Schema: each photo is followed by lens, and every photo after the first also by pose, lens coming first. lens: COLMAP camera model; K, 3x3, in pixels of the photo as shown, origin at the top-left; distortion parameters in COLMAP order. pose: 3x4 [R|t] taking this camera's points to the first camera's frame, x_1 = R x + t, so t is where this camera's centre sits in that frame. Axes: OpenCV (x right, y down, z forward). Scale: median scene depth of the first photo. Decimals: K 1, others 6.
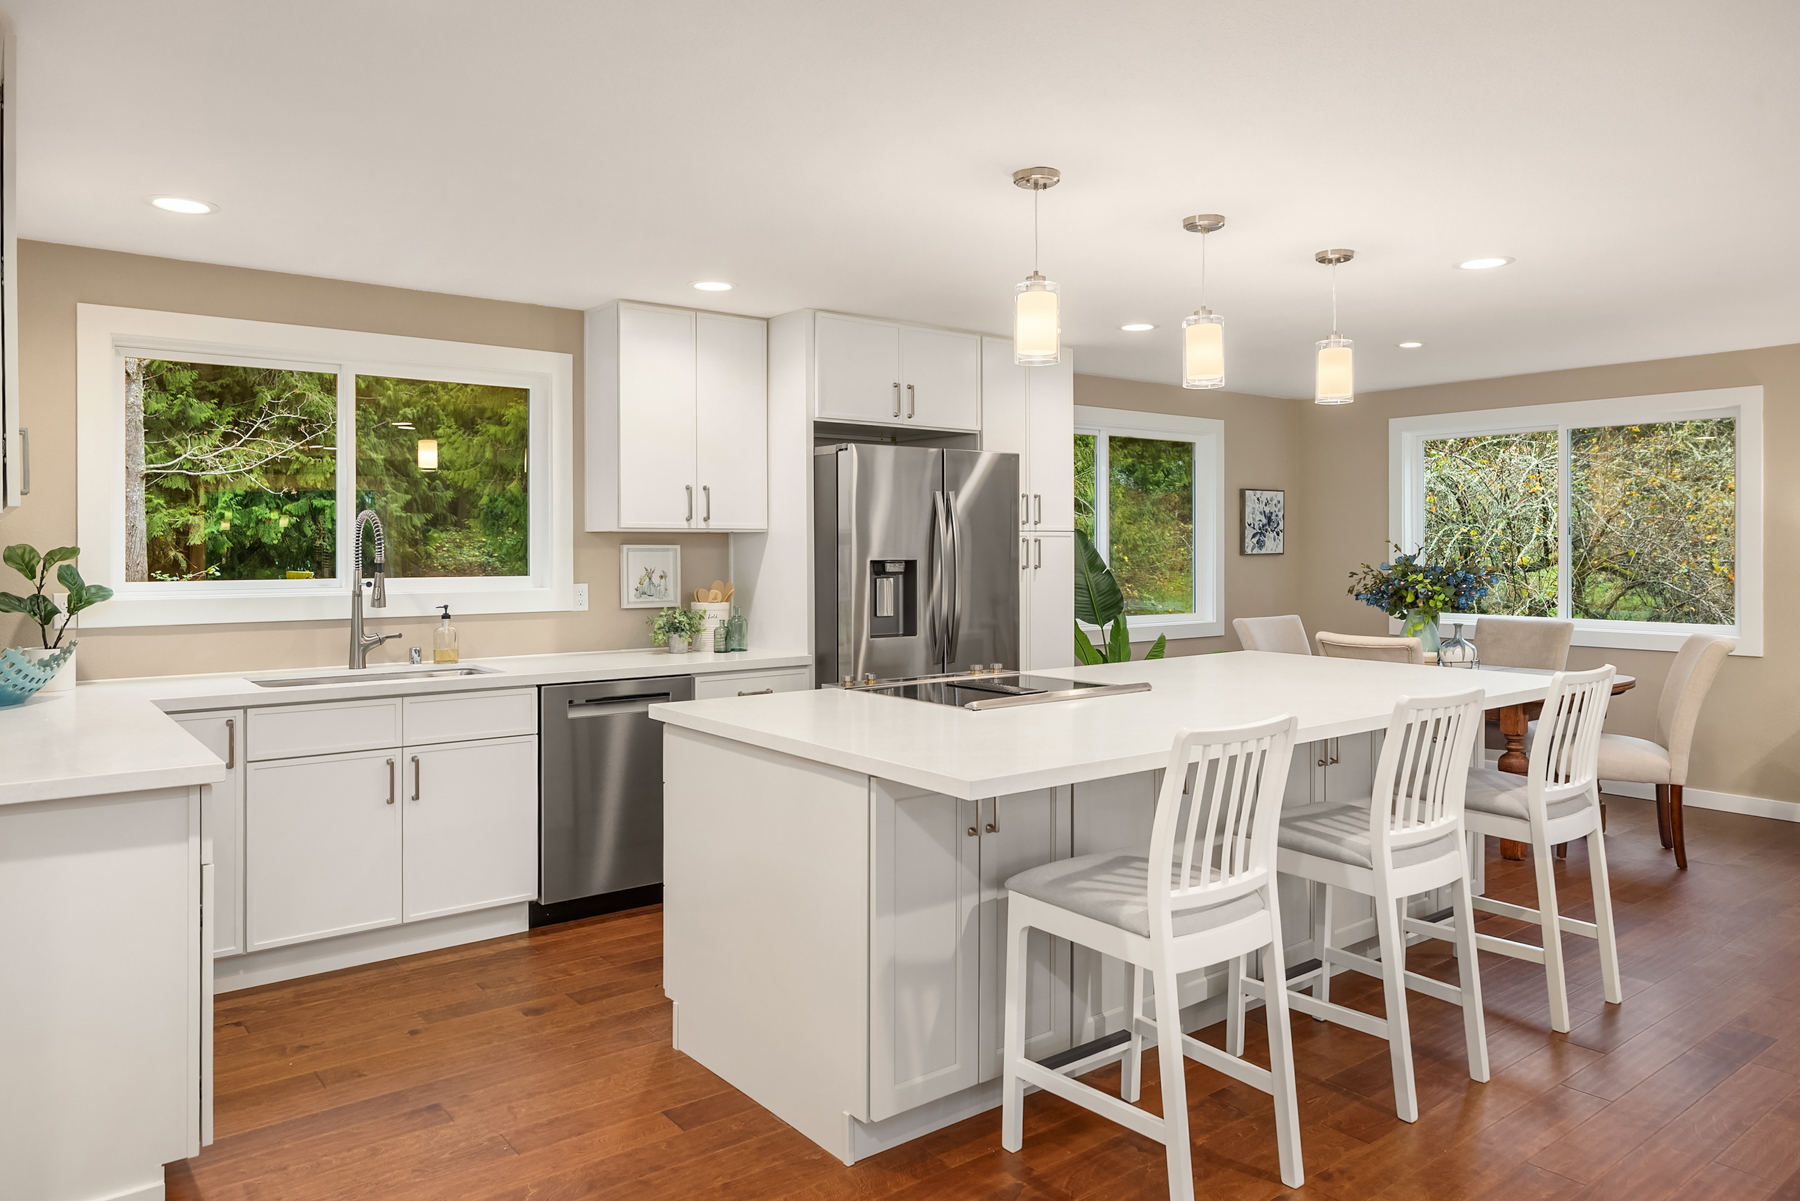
lens RADIAL K [[1192.8, 0, 888.9], [0, 1192.8, 556.2], [0, 0, 1]] dist [0.001915, -0.000116]
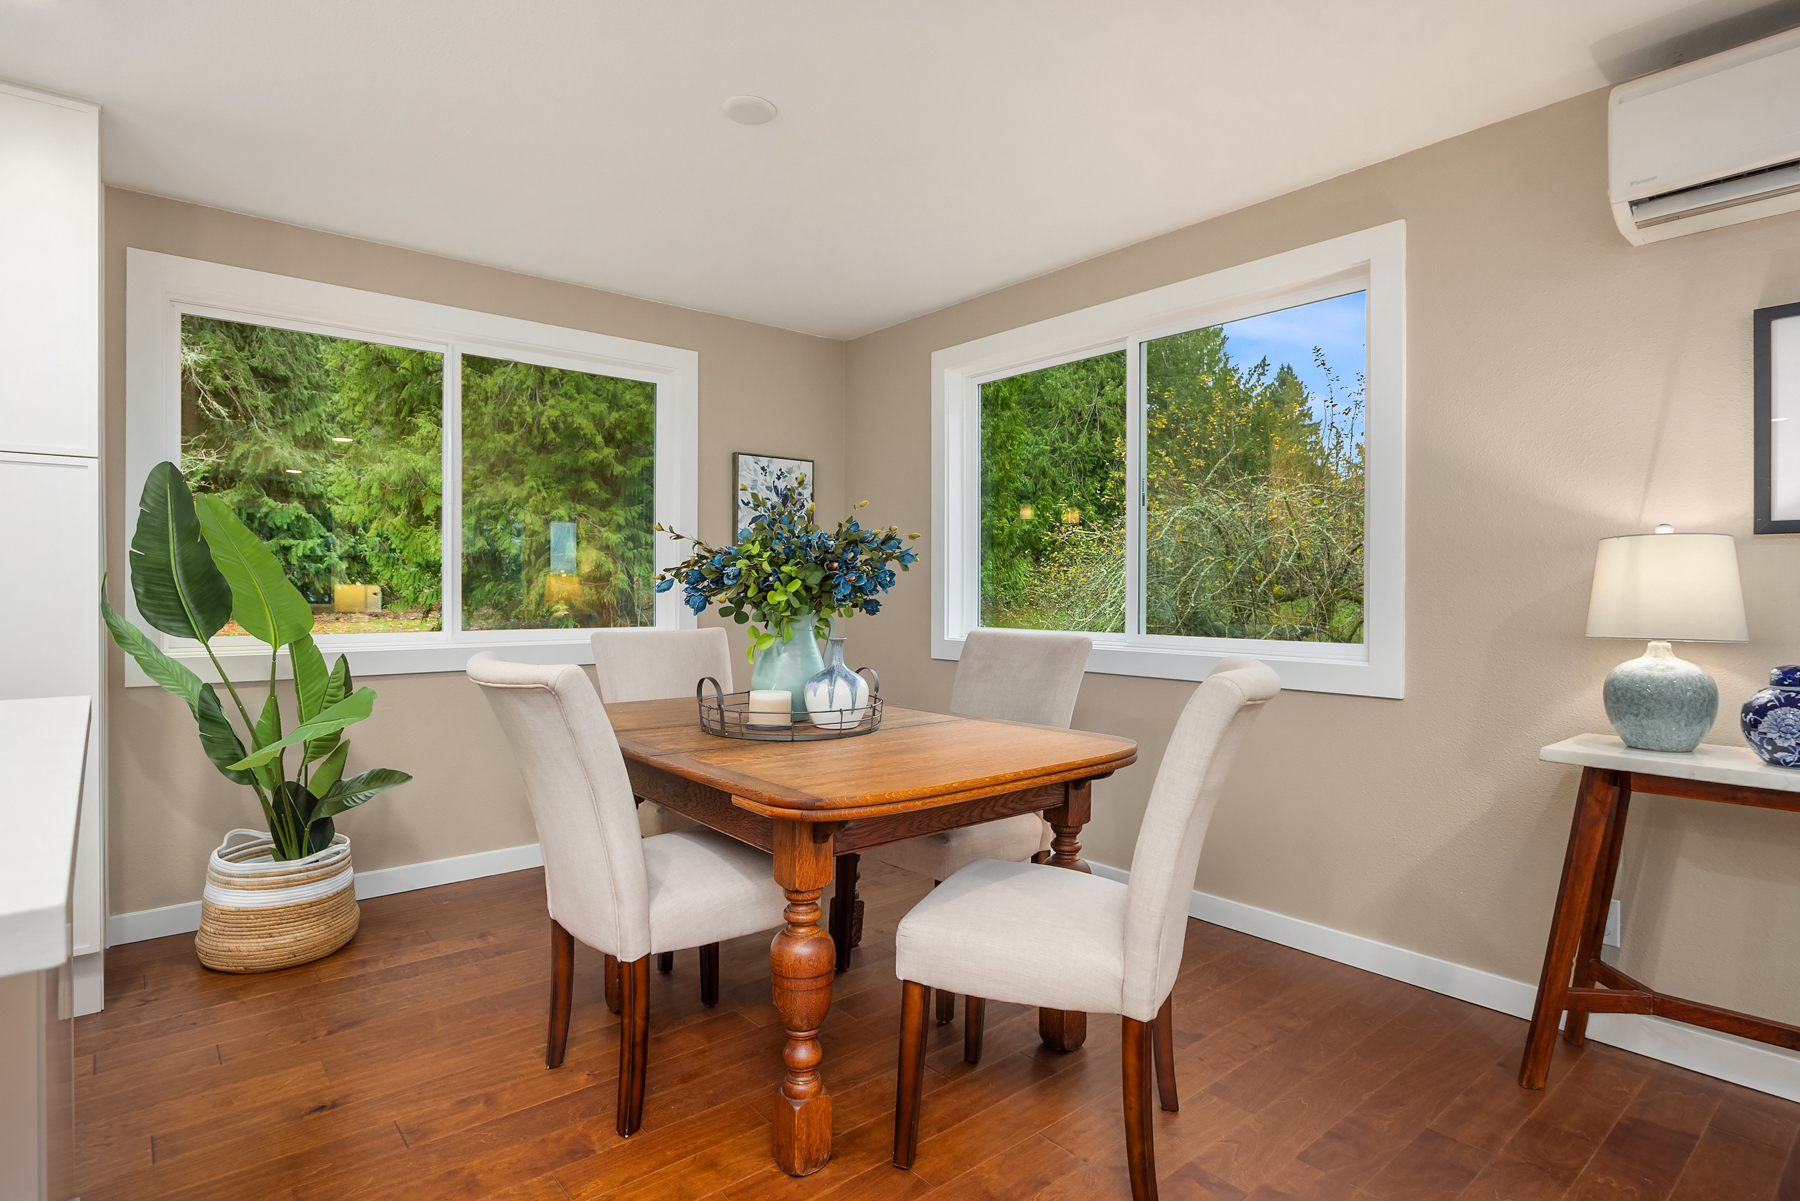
lens RADIAL K [[929.9, 0, 889.1], [0, 929.9, 596.4], [0, 0, 1]] dist [-0.004323, -0.000728]
pose [[0.999305, 0.005115, 0.036914, 0.576614], [-0.005066, 0.999986, -0.001435, 0.046125], [-0.036921, 0.001247, 0.999317, 0.695161]]
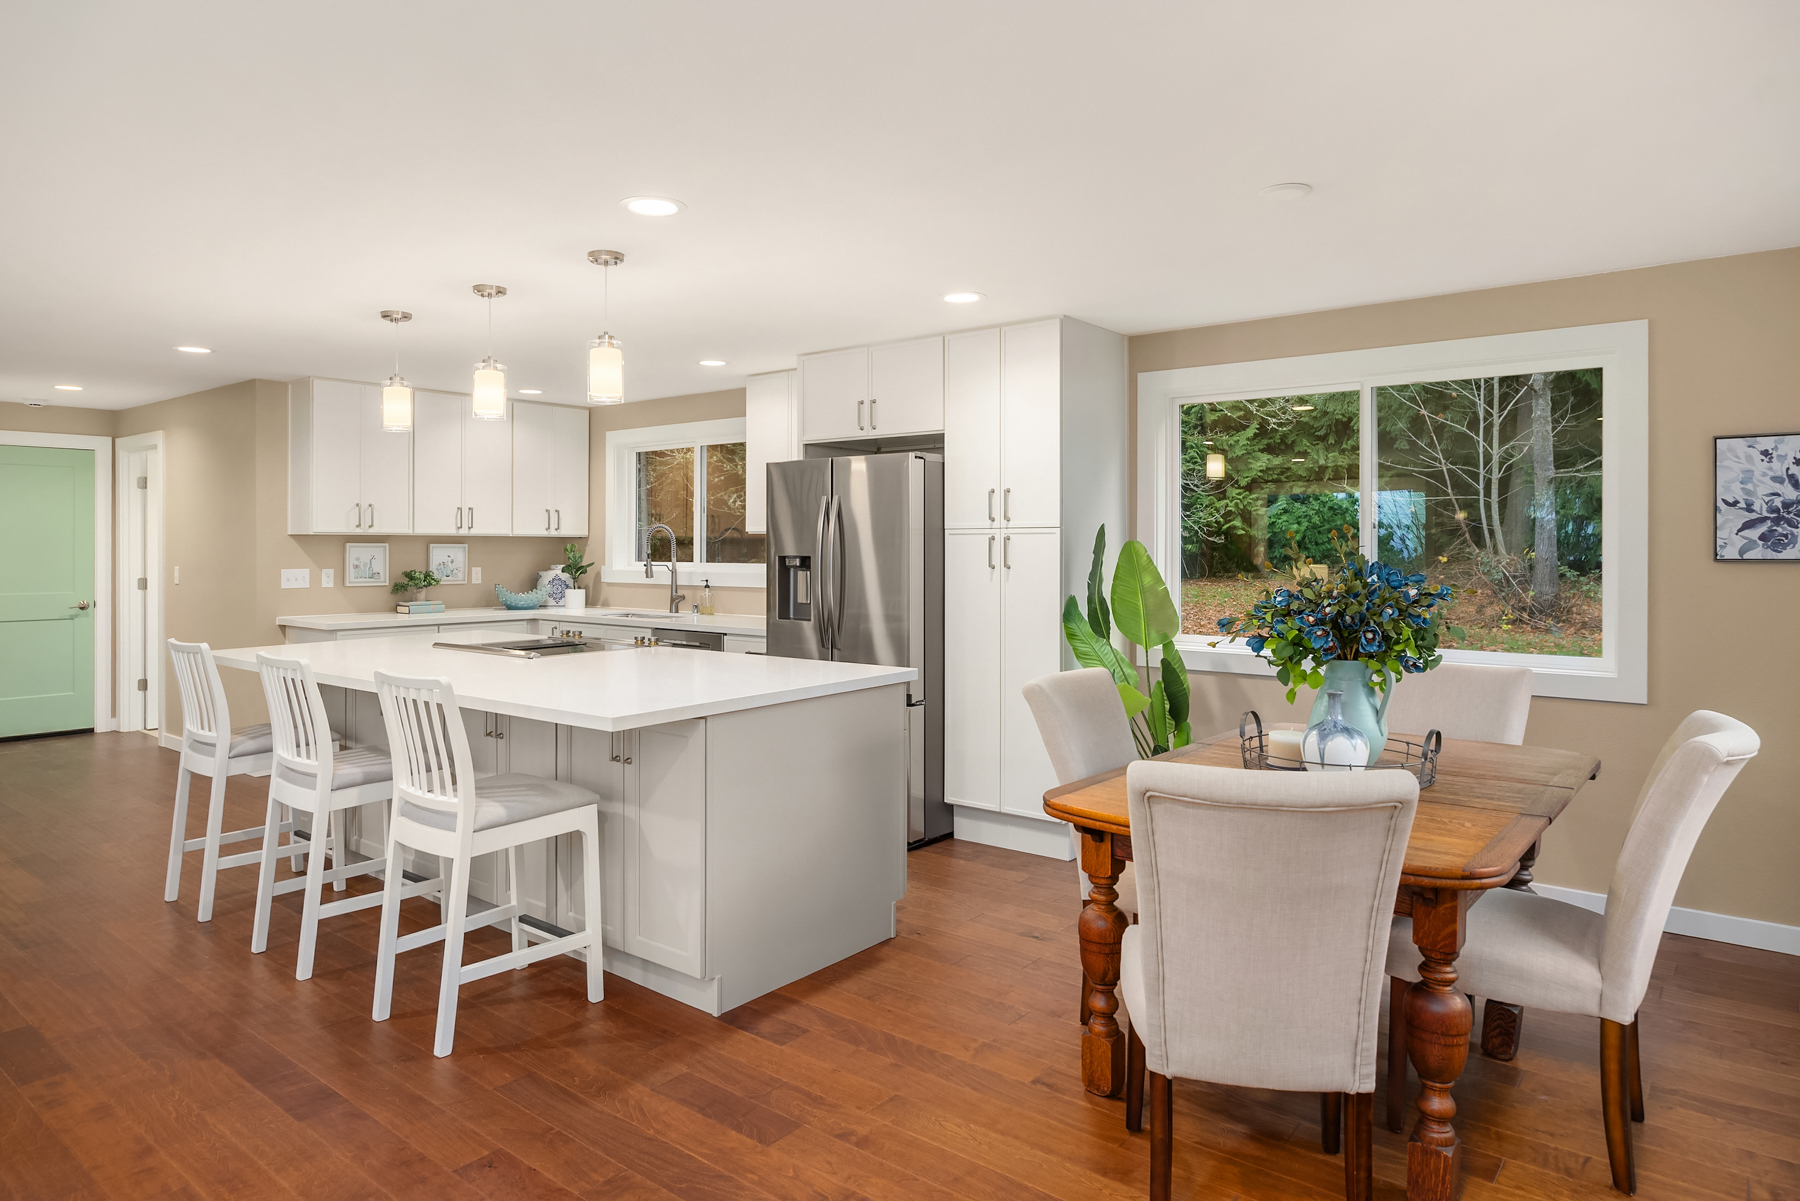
lens RADIAL K [[1097.1, 0, 891.2], [0, 1097.1, 544.0], [0, 0, 1]] dist [0.004314, 0.001122]
pose [[0.229771, 0.001246, -0.973244, 1.083649], [-0.006811, 0.999977, -0.000328, -0.009144], [0.973221, 0.006704, 0.229775, 0.827489]]
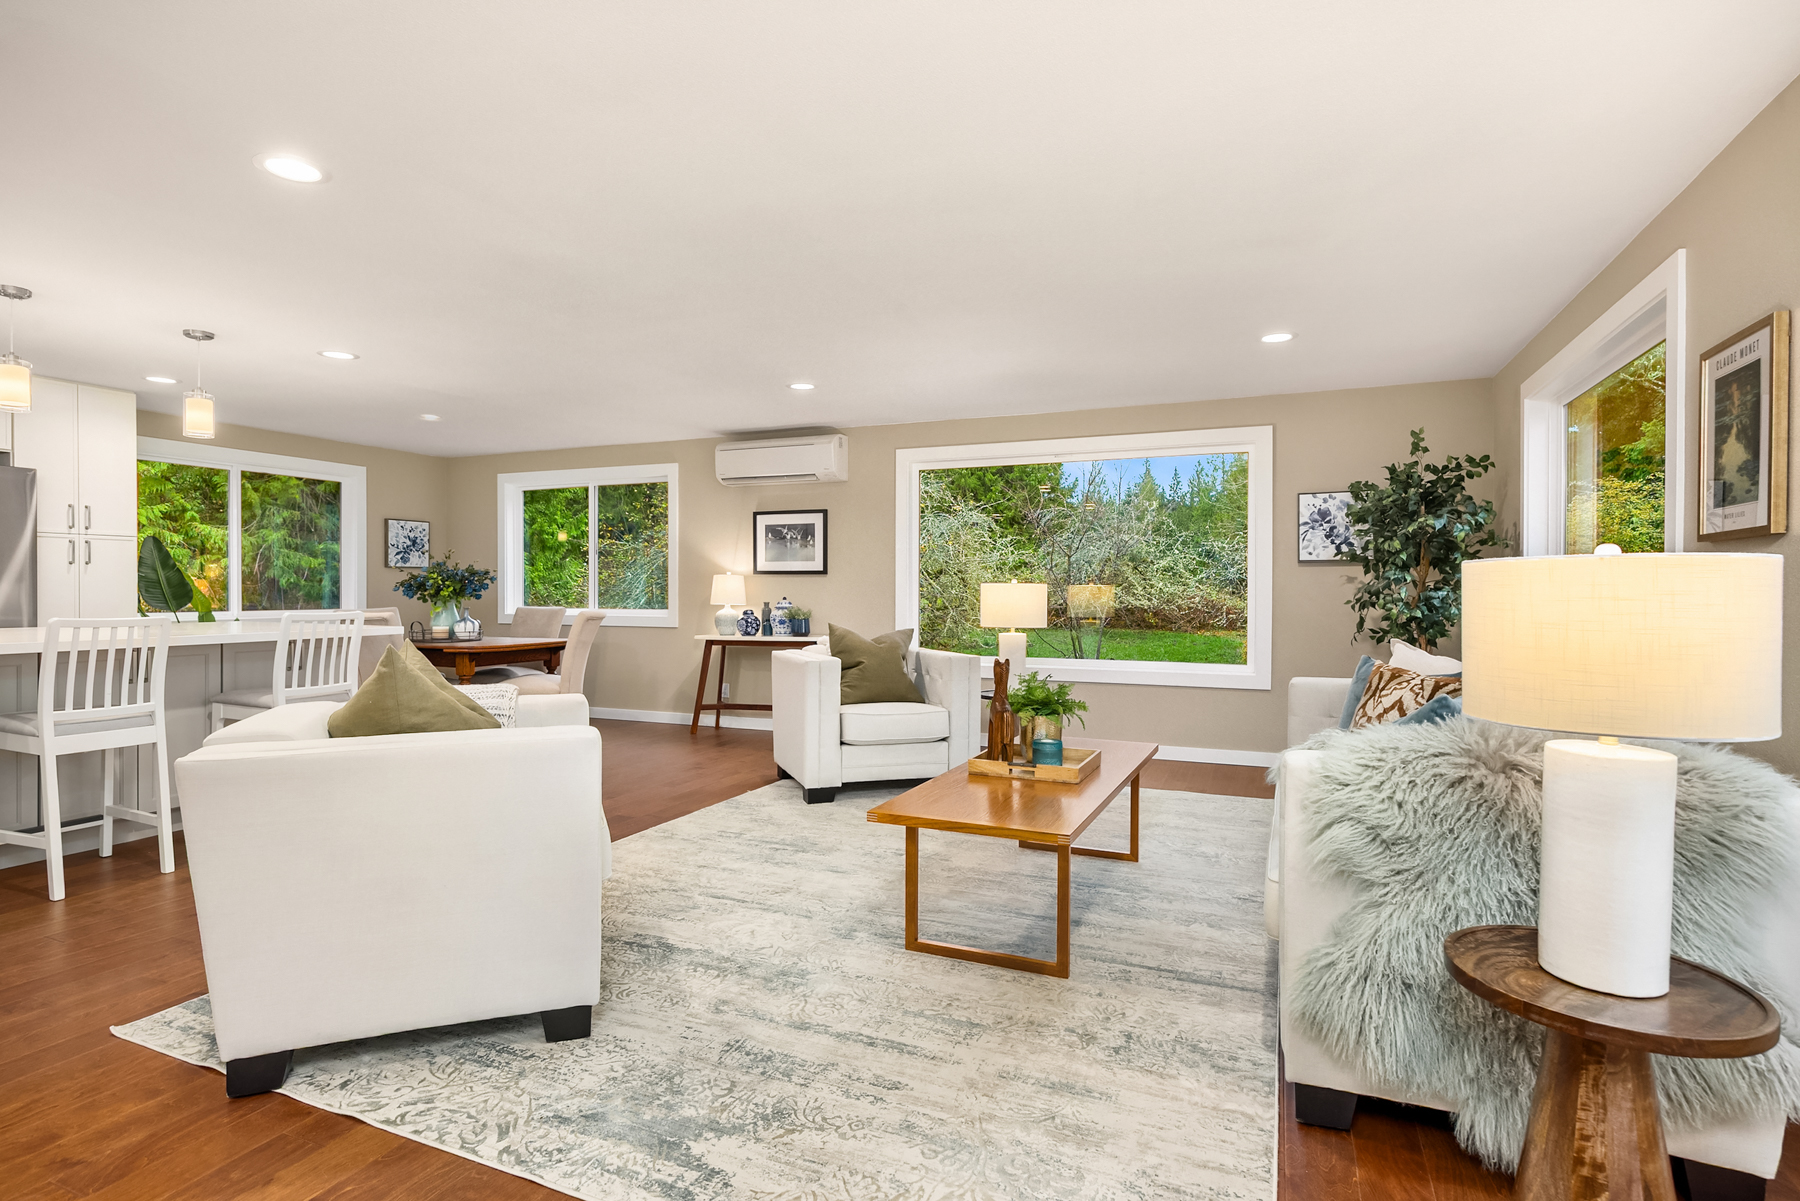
lens RADIAL K [[911.3, 0, 891.2], [0, 911.3, 597.6], [0, 0, 1]] dist [0.001505, -0.000049]
pose [[0.873576, 0.000897, 0.486687, 0.459896], [-0.000739, 1.000000, -0.000517, 0.053163], [-0.486688, 0.000093, 0.873576, -0.297868]]
